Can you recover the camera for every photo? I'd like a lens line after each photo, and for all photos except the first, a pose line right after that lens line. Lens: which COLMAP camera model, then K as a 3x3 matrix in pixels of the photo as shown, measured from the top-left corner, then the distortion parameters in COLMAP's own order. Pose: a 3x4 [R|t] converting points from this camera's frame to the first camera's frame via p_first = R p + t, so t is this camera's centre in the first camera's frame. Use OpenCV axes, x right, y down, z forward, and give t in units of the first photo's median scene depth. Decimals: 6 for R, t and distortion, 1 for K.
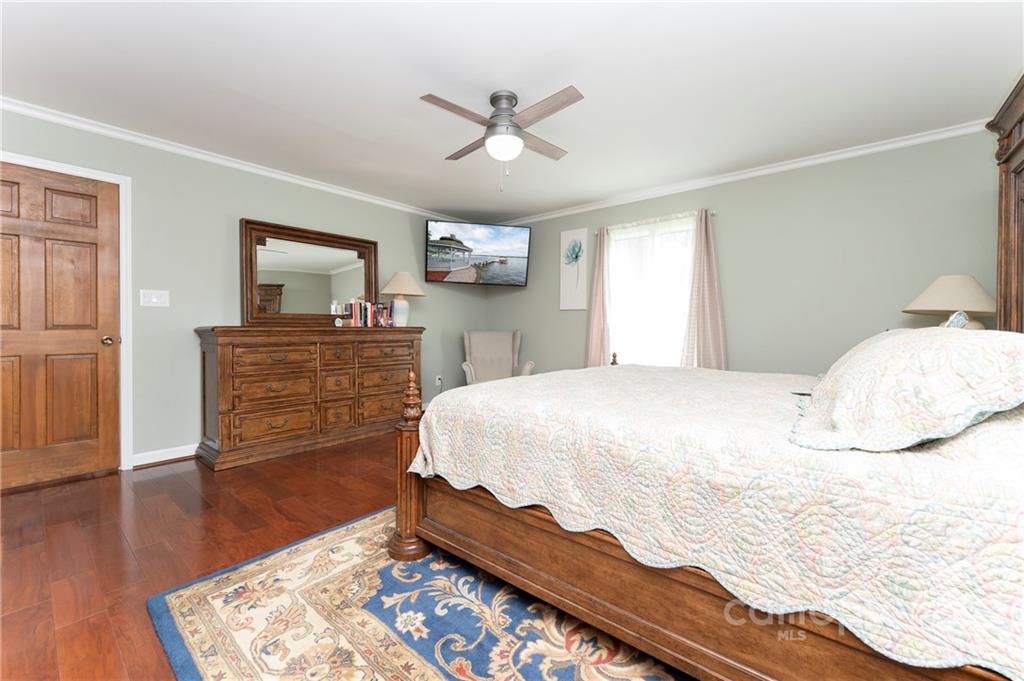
lens RADIAL K [[418.1, 0, 509.3], [0, 418.1, 330.9], [0, 0, 1]] dist [-0.002920, 0.000455]
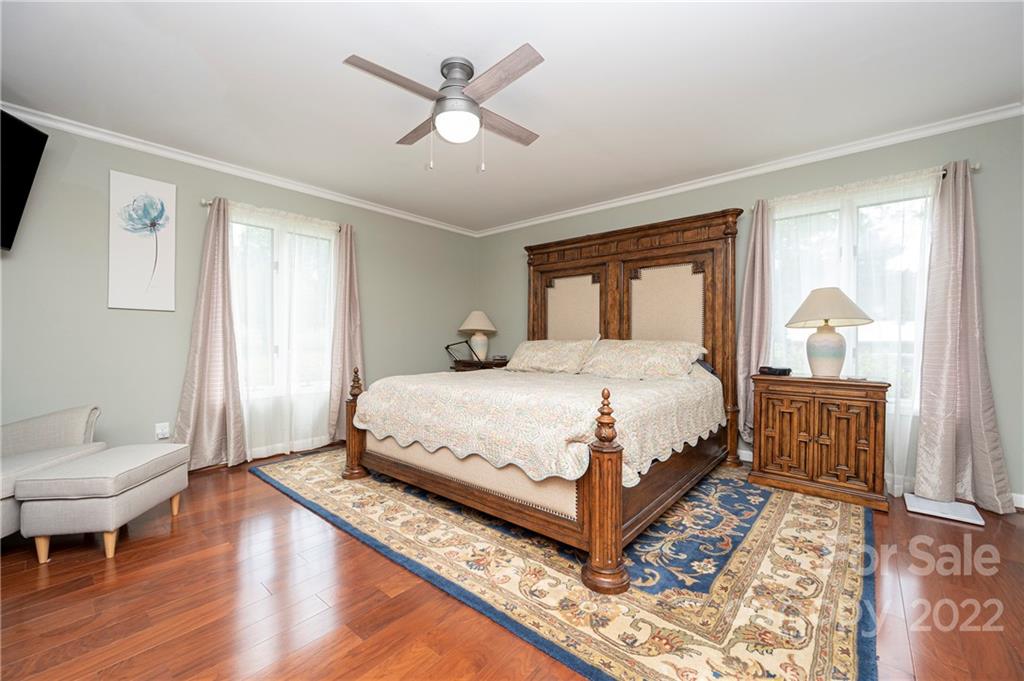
lens RADIAL K [[418.1, 0, 507.9], [0, 418.1, 340.1], [0, 0, 1]] dist [-0.002920, 0.000455]
pose [[-0.002378, -0.004392, 0.999988, -1.505796], [0.006350, 0.999970, 0.004407, -0.019238], [-0.999977, 0.006361, -0.002350, 1.580483]]
